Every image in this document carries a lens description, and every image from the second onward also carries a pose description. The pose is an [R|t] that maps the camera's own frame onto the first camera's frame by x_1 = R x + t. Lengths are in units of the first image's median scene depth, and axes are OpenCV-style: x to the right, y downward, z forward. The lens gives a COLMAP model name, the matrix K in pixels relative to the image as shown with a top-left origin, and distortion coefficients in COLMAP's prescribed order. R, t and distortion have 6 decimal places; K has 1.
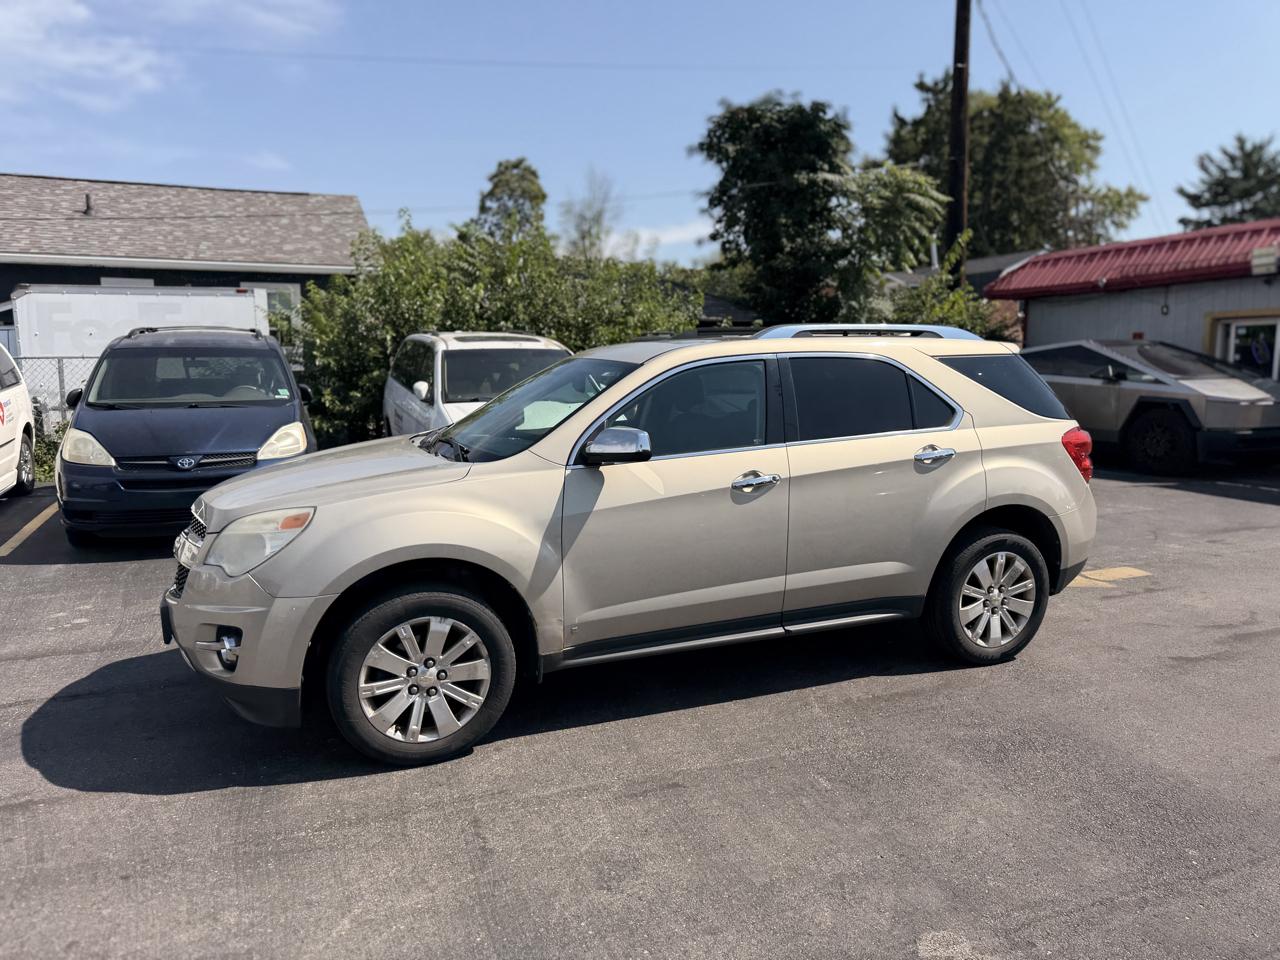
lens RADIAL K [[909.0, 0, 647.3], [0, 909.0, 486.3], [0, 0, 1]] dist [0.025951, -0.038459]
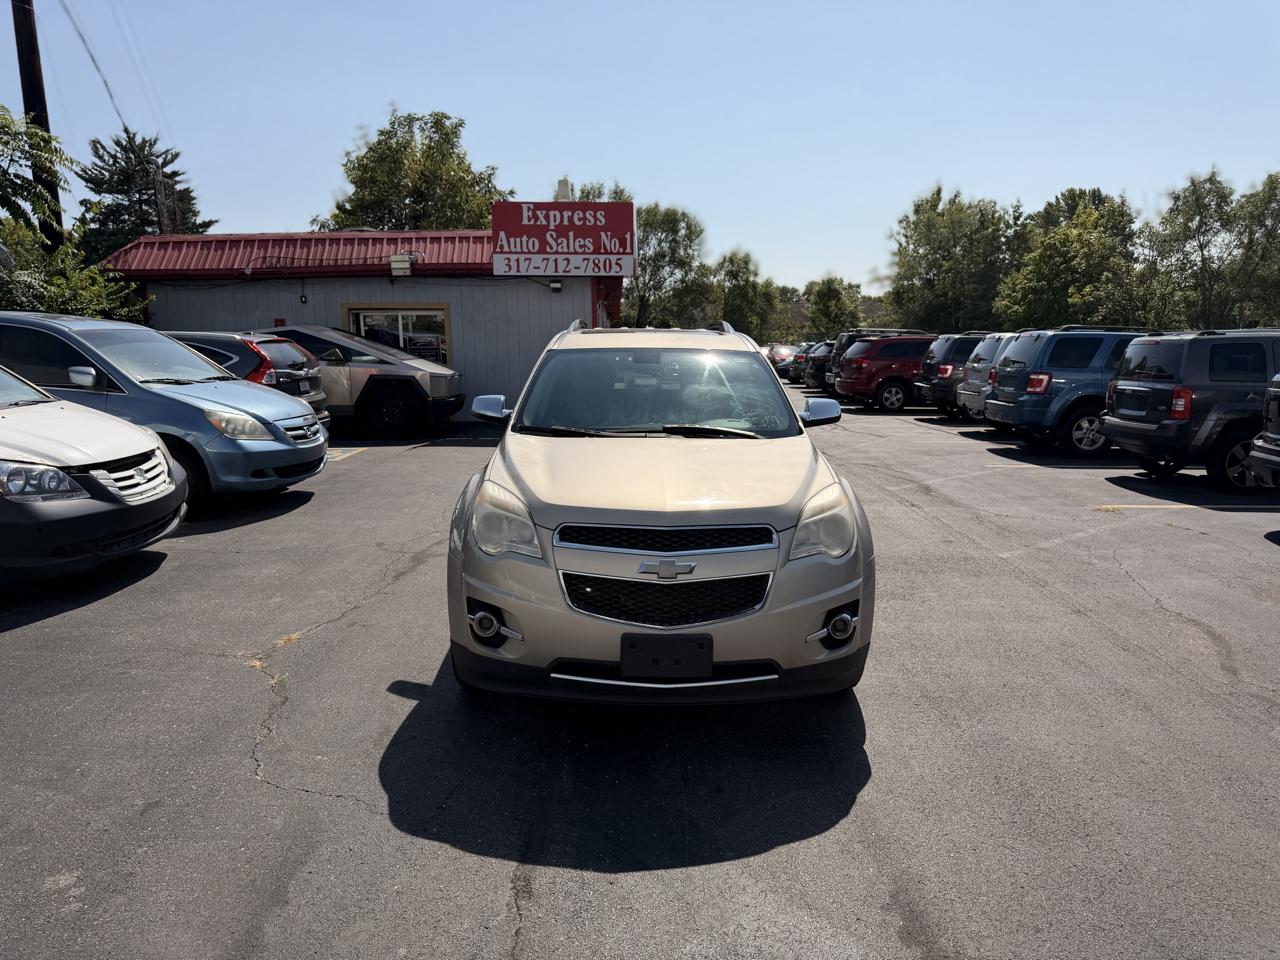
lens RADIAL K [[909.0, 0, 645.7], [0, 909.0, 475.0], [0, 0, 1]] dist [0.025951, -0.038459]
pose [[0.379976, -0.135640, 0.914997, -1.101946], [0.128450, 0.987344, 0.093023, -0.090428], [-0.916034, 0.082185, 0.392590, 0.577606]]
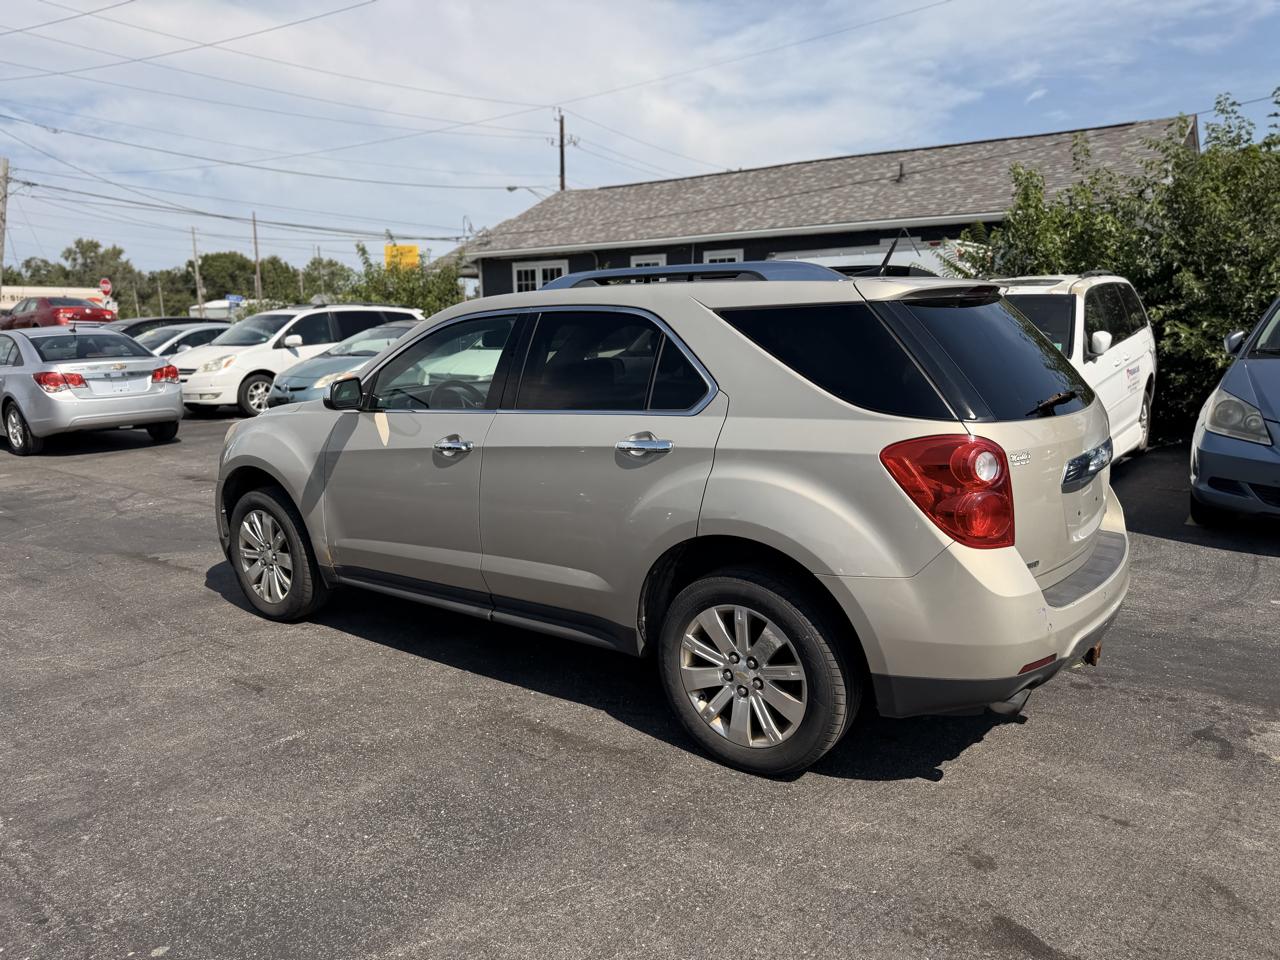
lens RADIAL K [[909.0, 0, 643.7], [0, 909.0, 483.6], [0, 0, 1]] dist [0.025951, -0.038459]
pose [[0.501111, 0.150767, -0.852149, 0.906376], [-0.106149, 0.987980, 0.112377, -0.083015], [0.858848, 0.034142, 0.511091, 0.604139]]
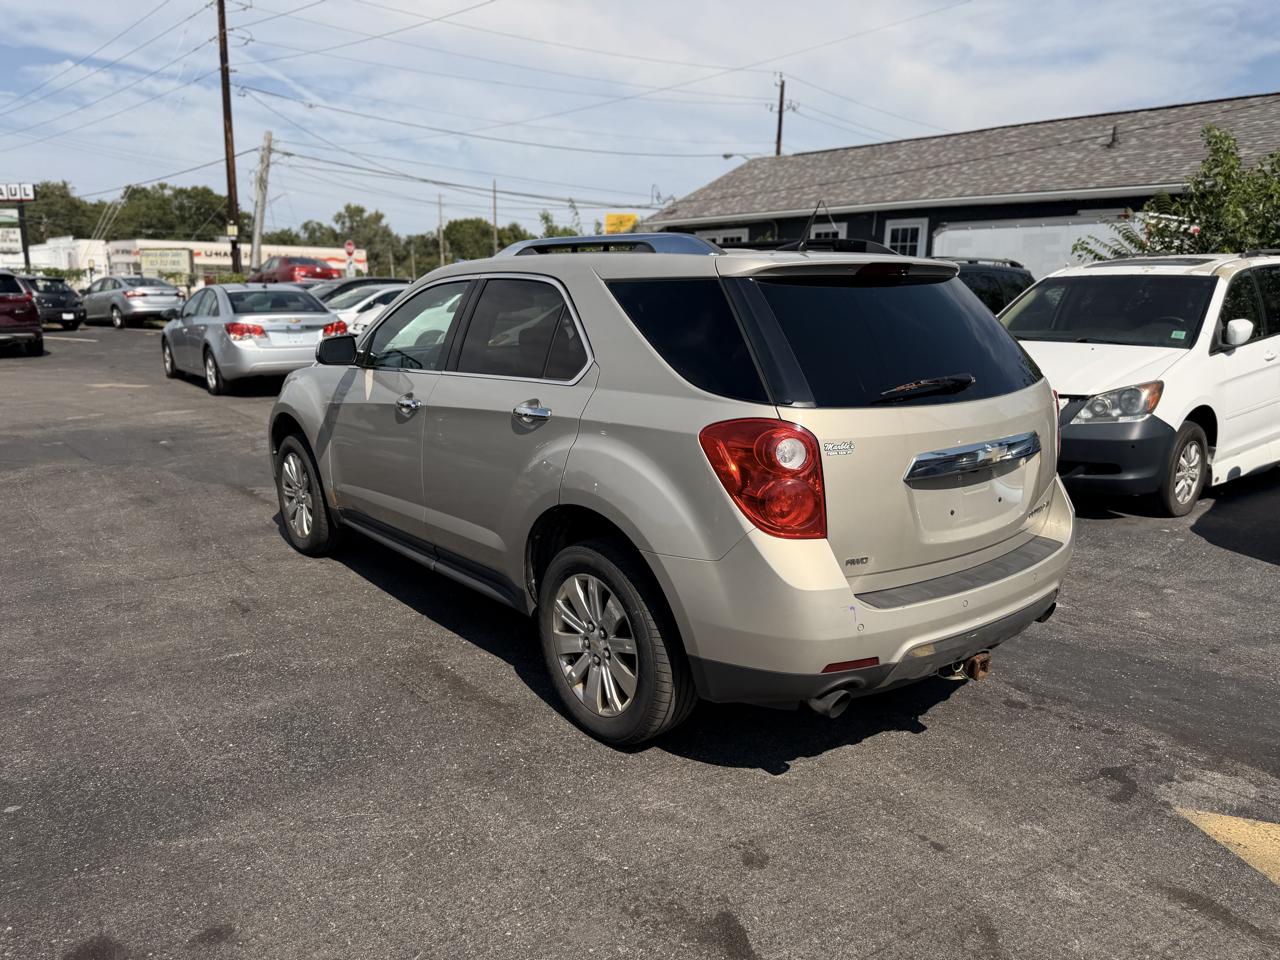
lens RADIAL K [[909.0, 0, 641.4], [0, 909.0, 484.8], [0, 0, 1]] dist [0.025951, -0.038459]
pose [[0.278149, 0.209664, -0.937376, 1.014407], [-0.145591, 0.973814, 0.174613, -0.115589], [0.949440, 0.087906, 0.301391, 0.833611]]
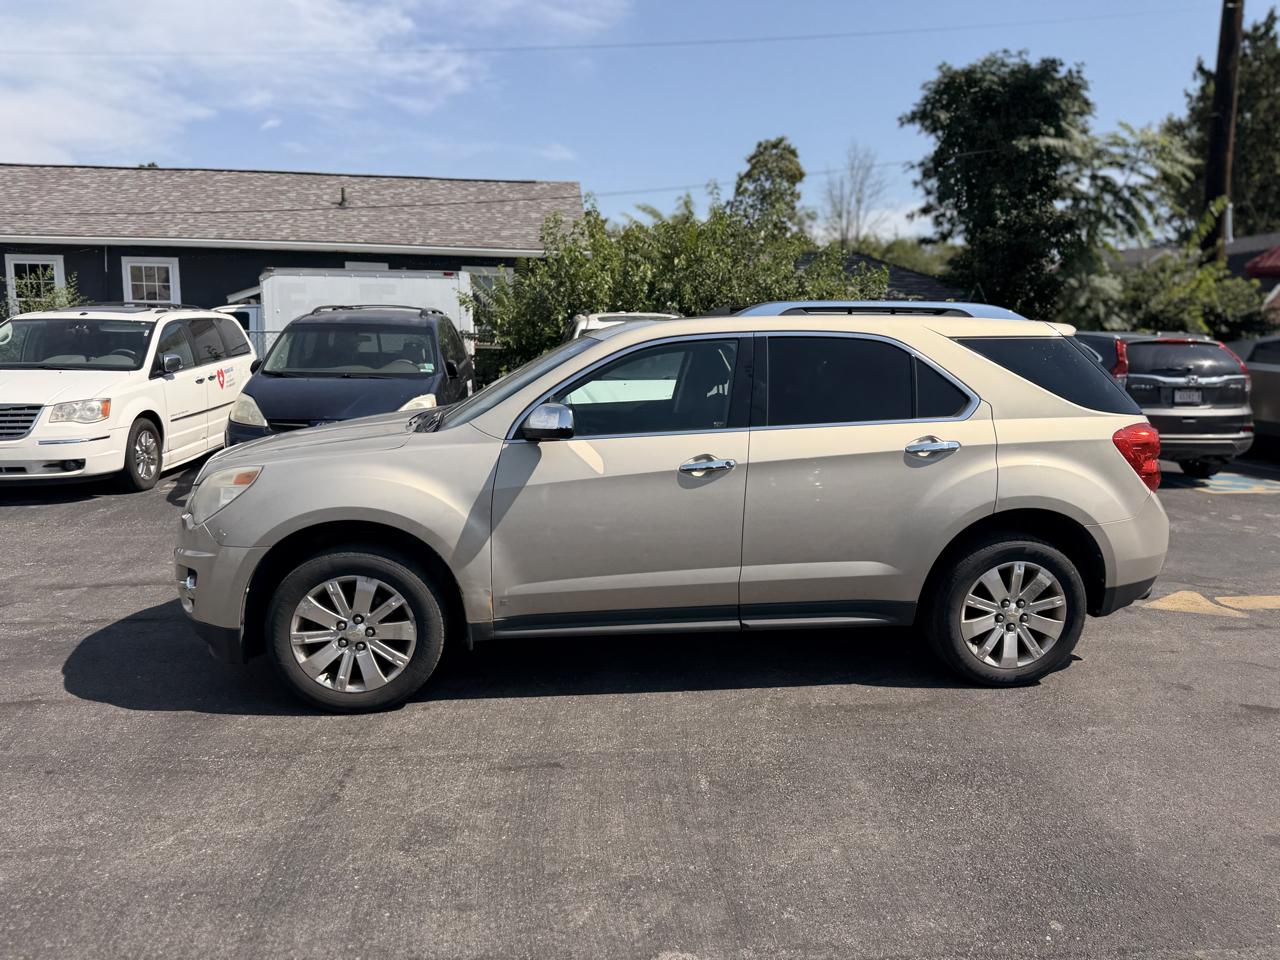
lens RADIAL K [[909.0, 0, 645.8], [0, 909.0, 485.3], [0, 0, 1]] dist [0.025951, -0.038459]
pose [[0.959752, 0.057196, -0.274964, 0.282326], [-0.052165, 0.998311, 0.025580, -0.005064], [0.275962, -0.010207, 0.961114, 0.055815]]
